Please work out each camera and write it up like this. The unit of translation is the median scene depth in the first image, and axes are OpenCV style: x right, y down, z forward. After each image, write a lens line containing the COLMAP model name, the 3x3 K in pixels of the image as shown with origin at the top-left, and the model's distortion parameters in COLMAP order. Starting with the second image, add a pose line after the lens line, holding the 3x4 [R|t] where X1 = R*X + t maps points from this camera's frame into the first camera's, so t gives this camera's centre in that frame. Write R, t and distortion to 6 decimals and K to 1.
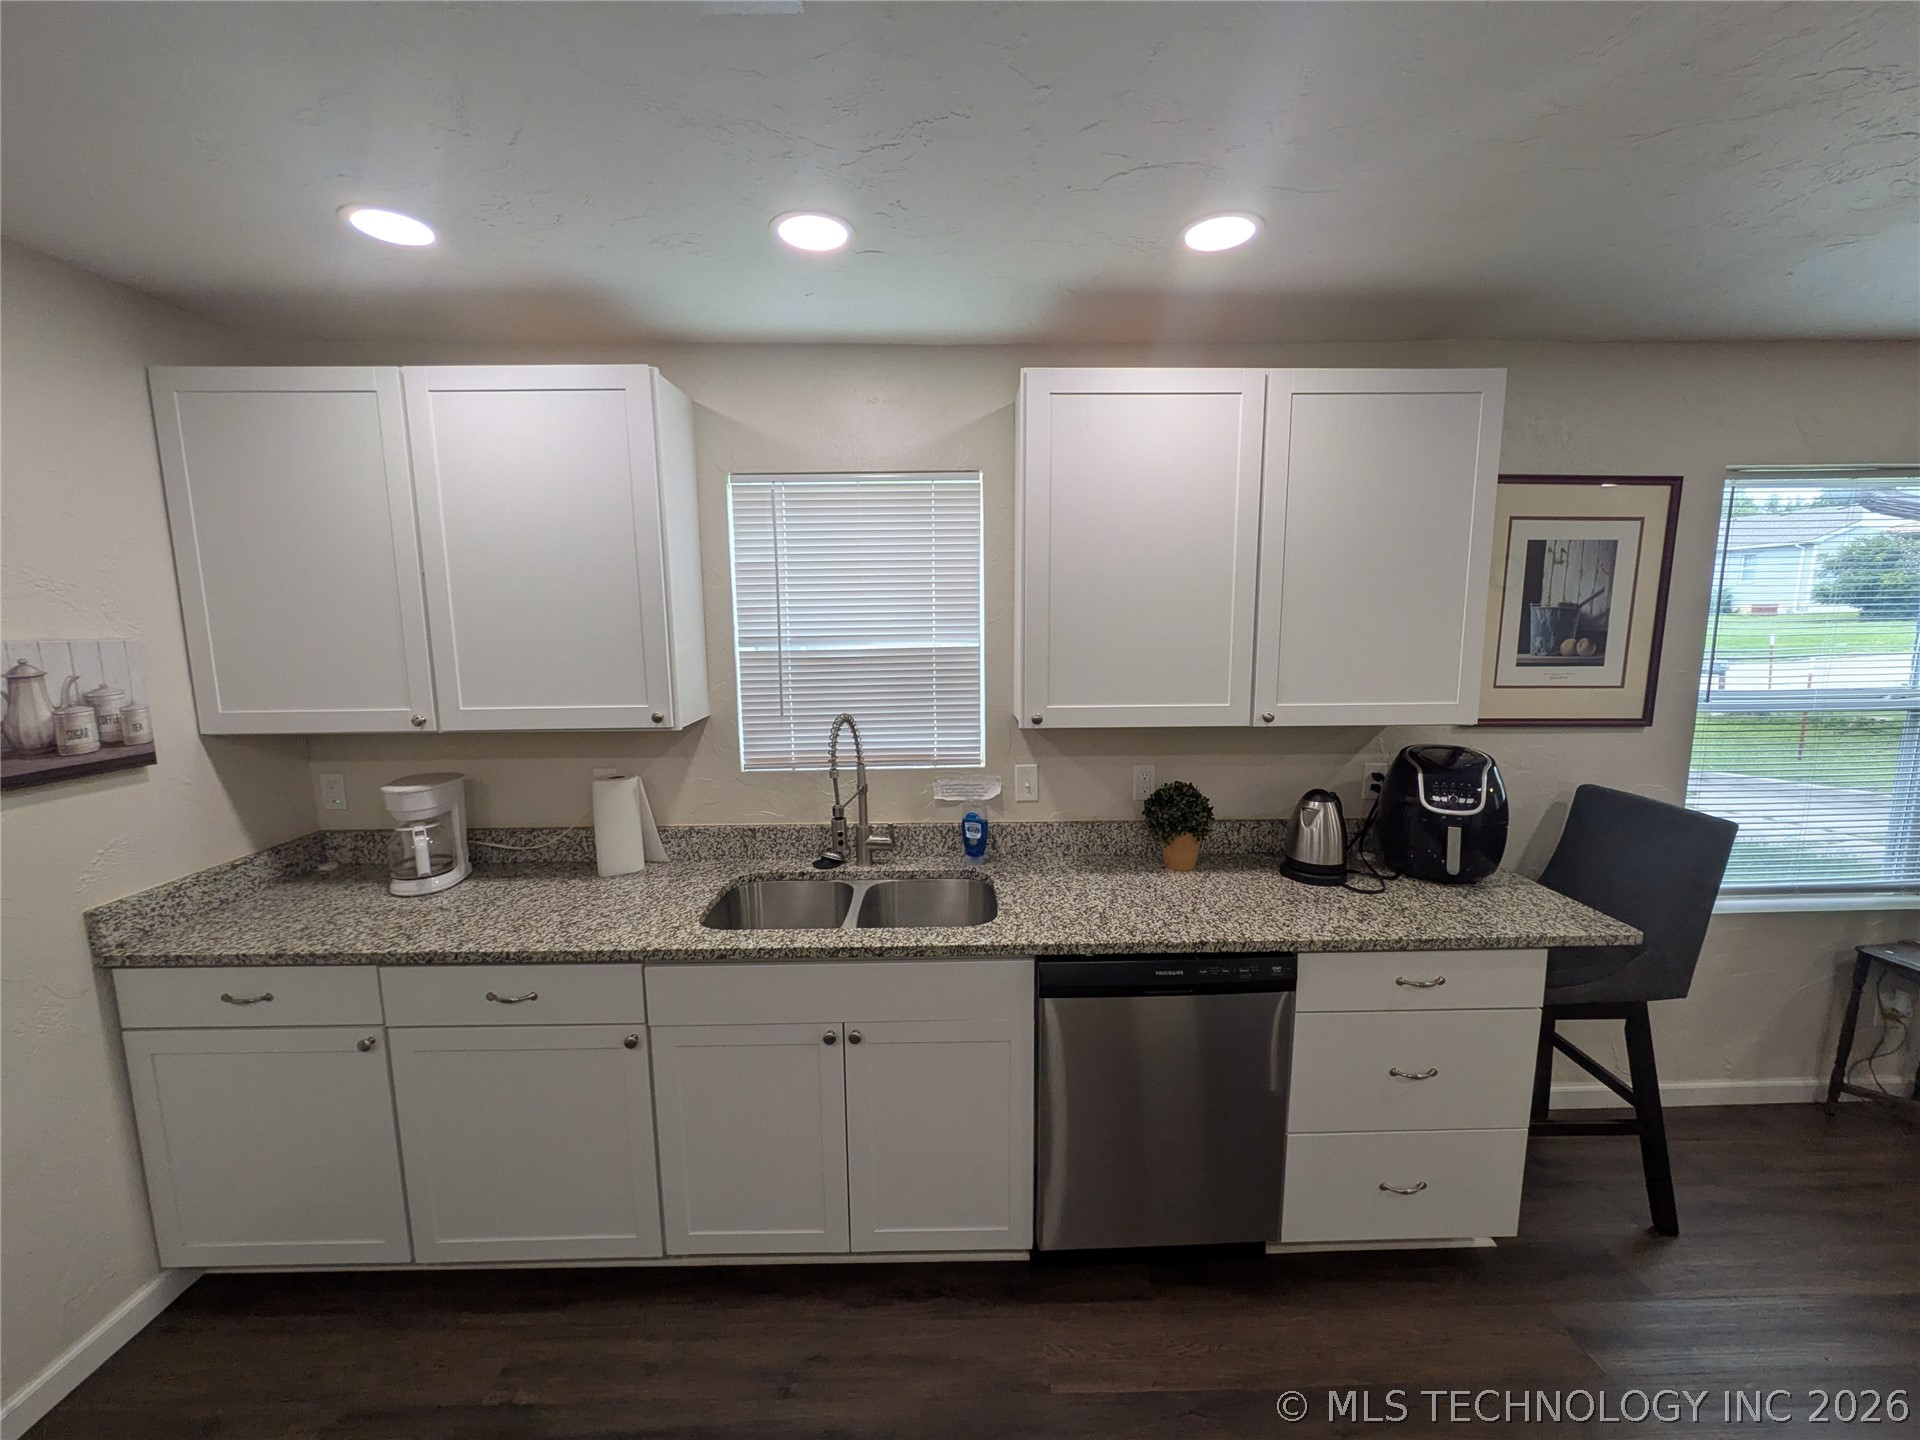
lens RADIAL K [[757.6, 0, 960.0], [0, 757.6, 720.0], [0, 0, 1]] dist [-0.000495, -0.000514]
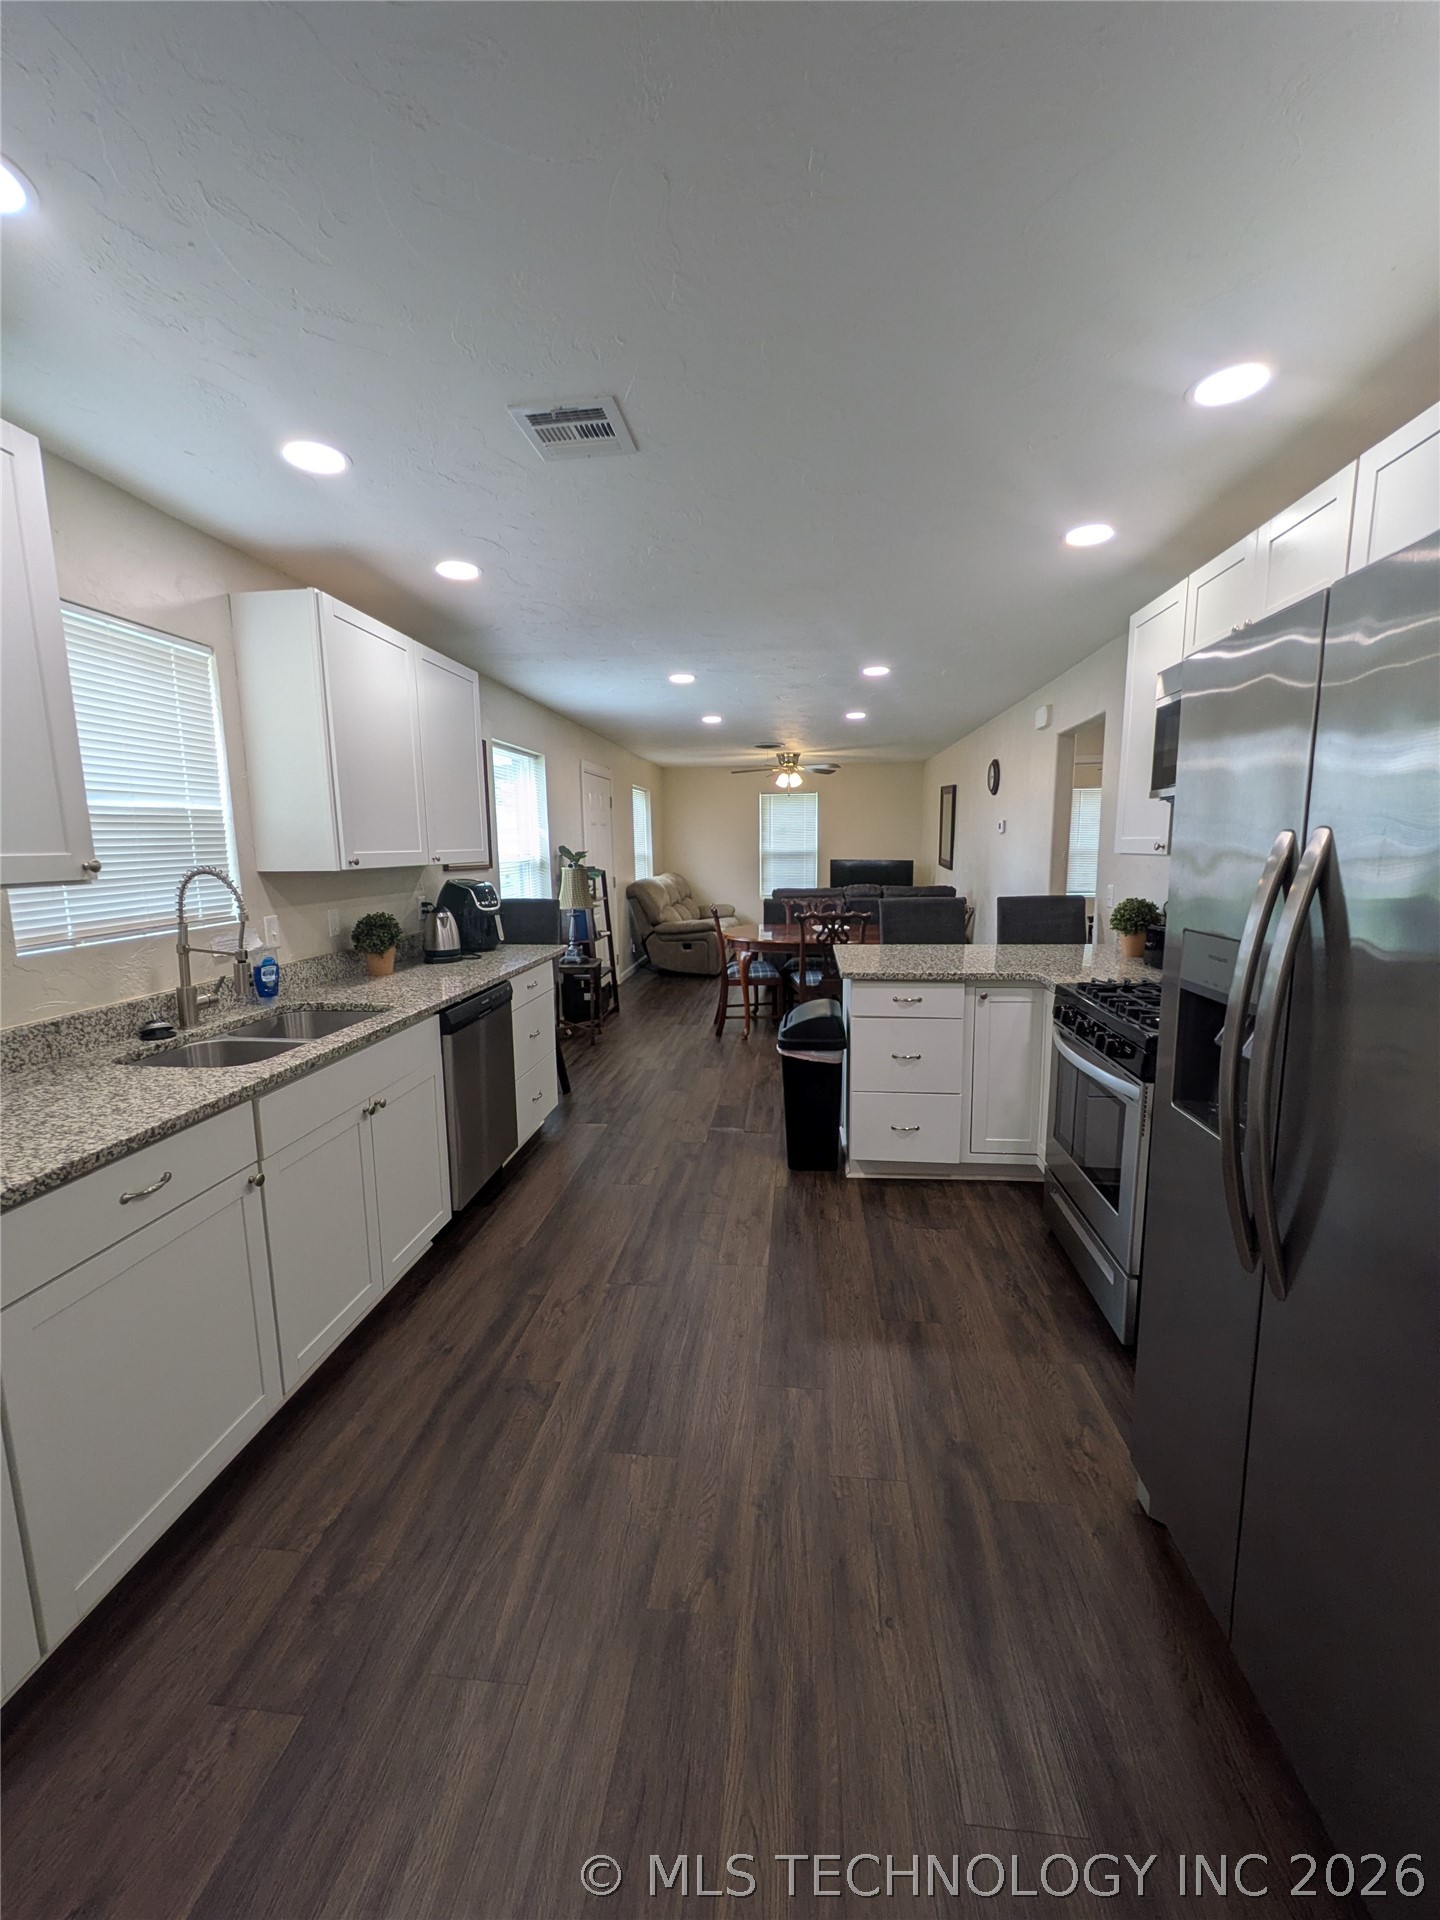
lens RADIAL K [[757.6, 0, 720.0], [0, 757.6, 960.0], [0, 0, 1]] dist [-0.000495, -0.000514]
pose [[0.128052, -0.146123, 0.980944, -1.114014], [0.148795, 0.980722, 0.126666, 0.093184], [-0.980542, 0.129740, 0.147326, 0.196709]]
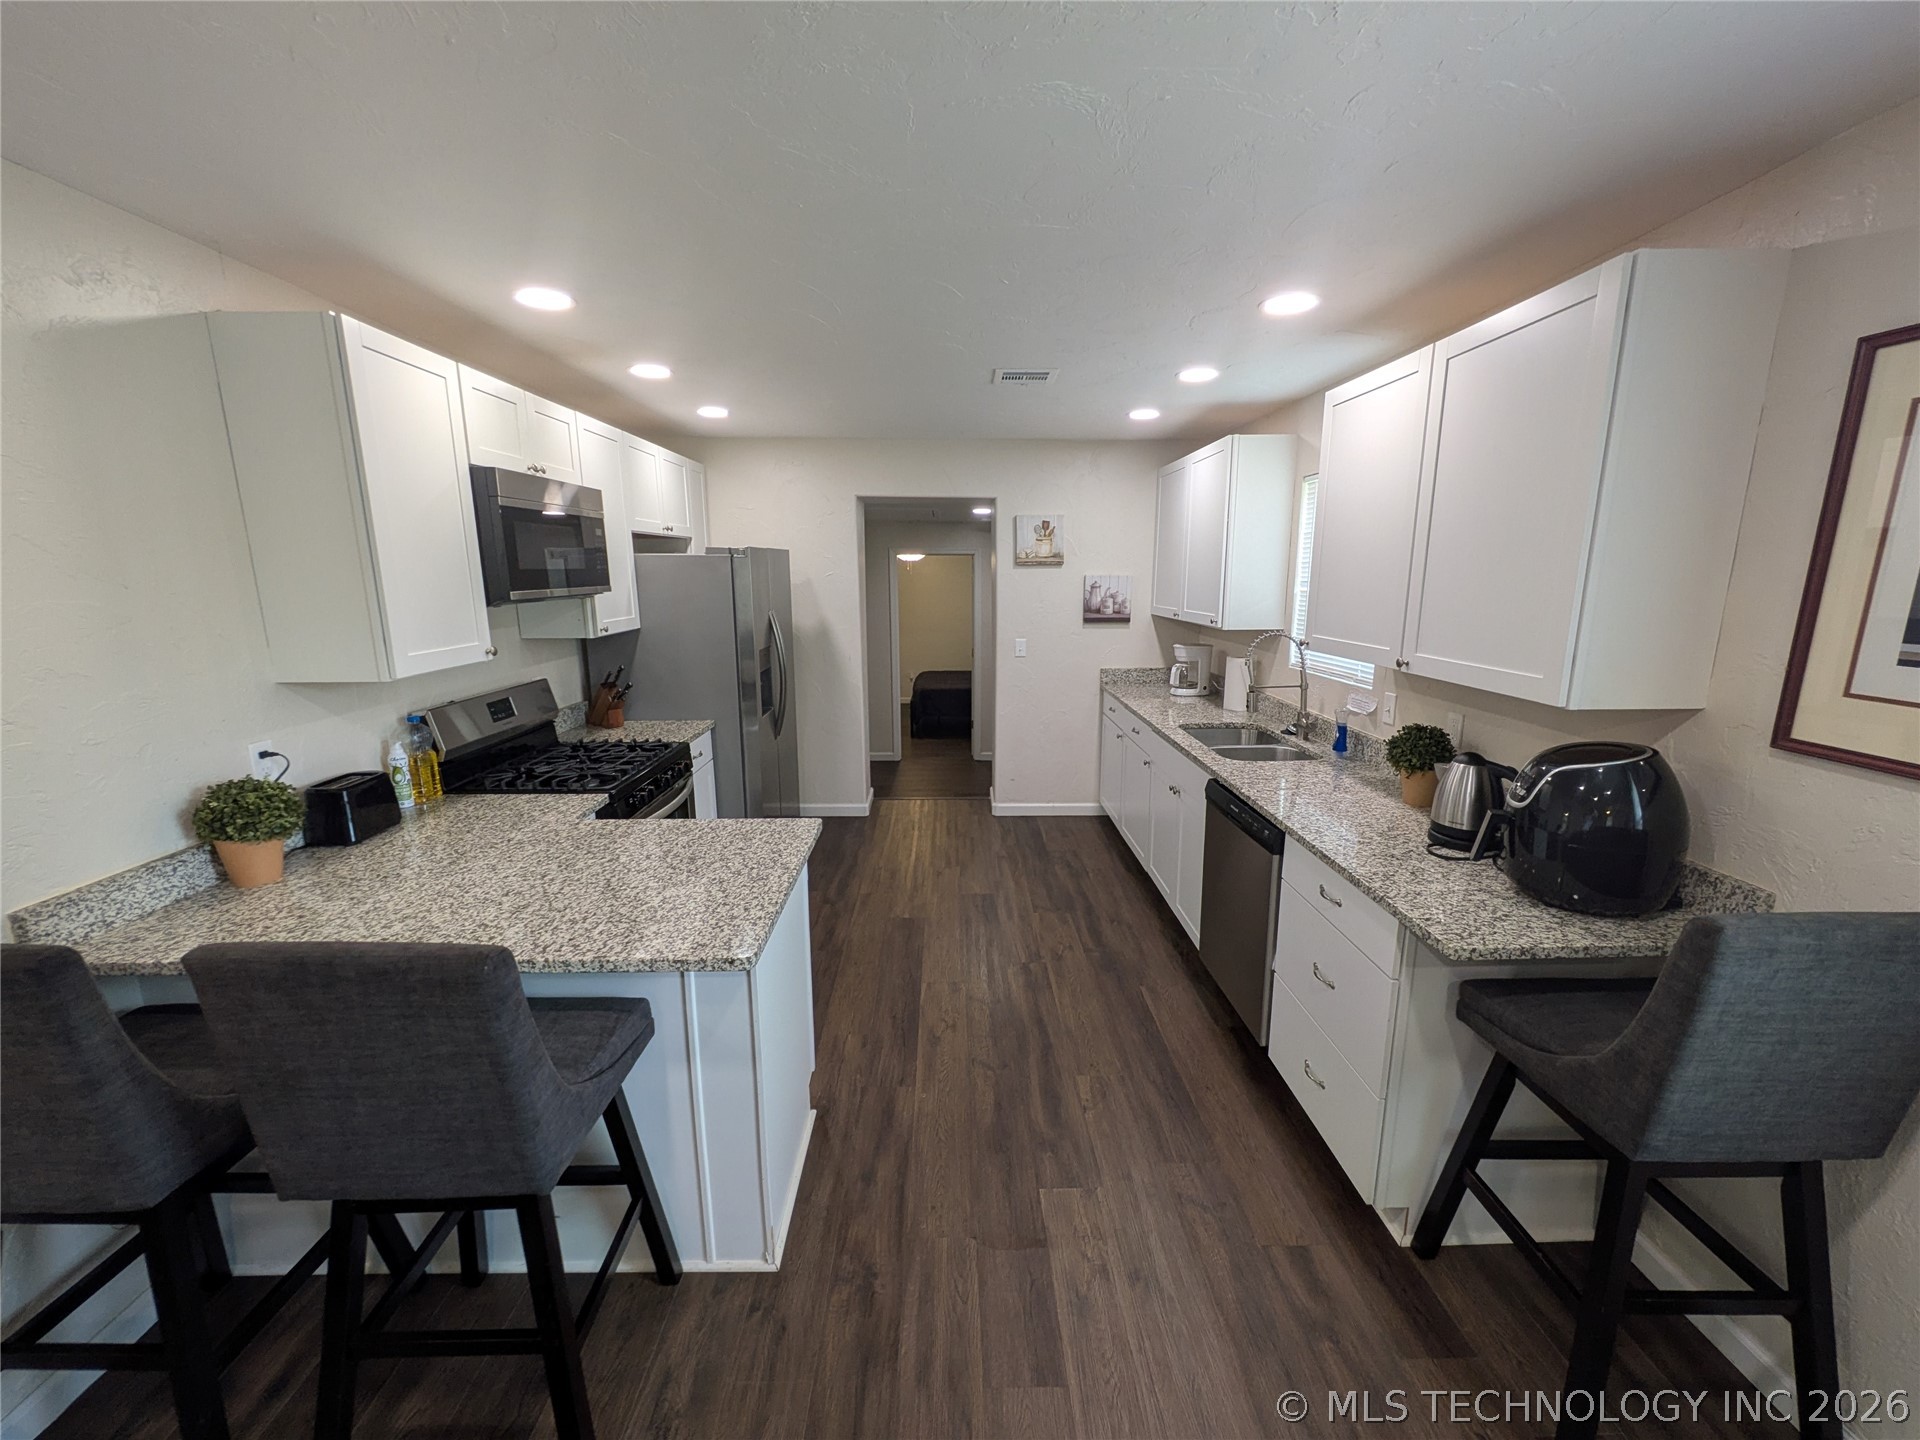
lens RADIAL K [[757.6, 0, 960.0], [0, 757.6, 720.0], [0, 0, 1]] dist [-0.000495, -0.000514]
pose [[-0.003592, 0.201294, -0.979524, 1.479791], [-0.137508, 0.970126, 0.199867, -0.054251], [0.990494, 0.135411, 0.024195, 0.341515]]
